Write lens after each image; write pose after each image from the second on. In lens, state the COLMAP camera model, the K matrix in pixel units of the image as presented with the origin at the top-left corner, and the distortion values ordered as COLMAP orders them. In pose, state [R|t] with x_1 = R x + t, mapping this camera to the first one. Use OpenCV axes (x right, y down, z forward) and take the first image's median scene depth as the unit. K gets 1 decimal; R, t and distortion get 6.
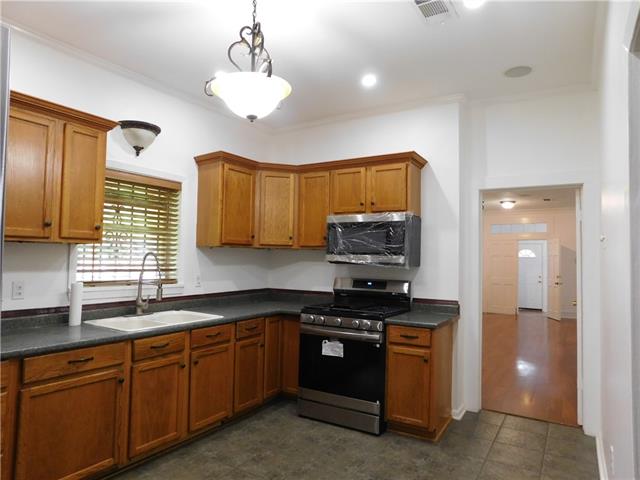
lens RADIAL K [[425.2, 0, 321.1], [0, 425.2, 239.0], [0, 0, 1]] dist [-0.060453, 0.037262]
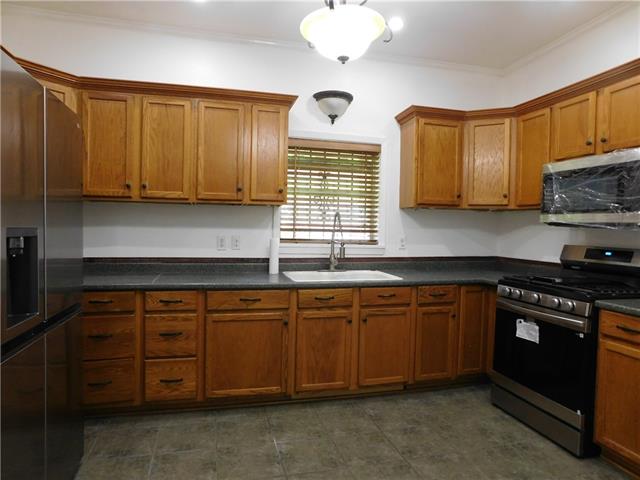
lens RADIAL K [[425.2, 0, 319.2], [0, 425.2, 239.2], [0, 0, 1]] dist [-0.060453, 0.037262]
pose [[0.726266, 0.021075, -0.687091, 0.295067], [0.021719, 0.998327, 0.053579, 0.038420], [0.687070, -0.053836, 0.724594, 0.181425]]
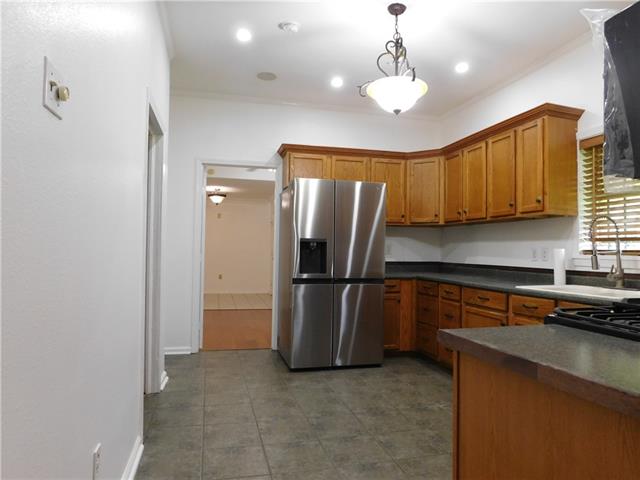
lens RADIAL K [[425.2, 0, 320.6], [0, 425.2, 238.9], [0, 0, 1]] dist [-0.060453, 0.037262]
pose [[-0.677234, -0.036065, -0.734883, 0.627982], [0.013449, 0.998024, -0.061372, 0.119738], [0.735645, -0.051447, -0.675411, 1.126991]]
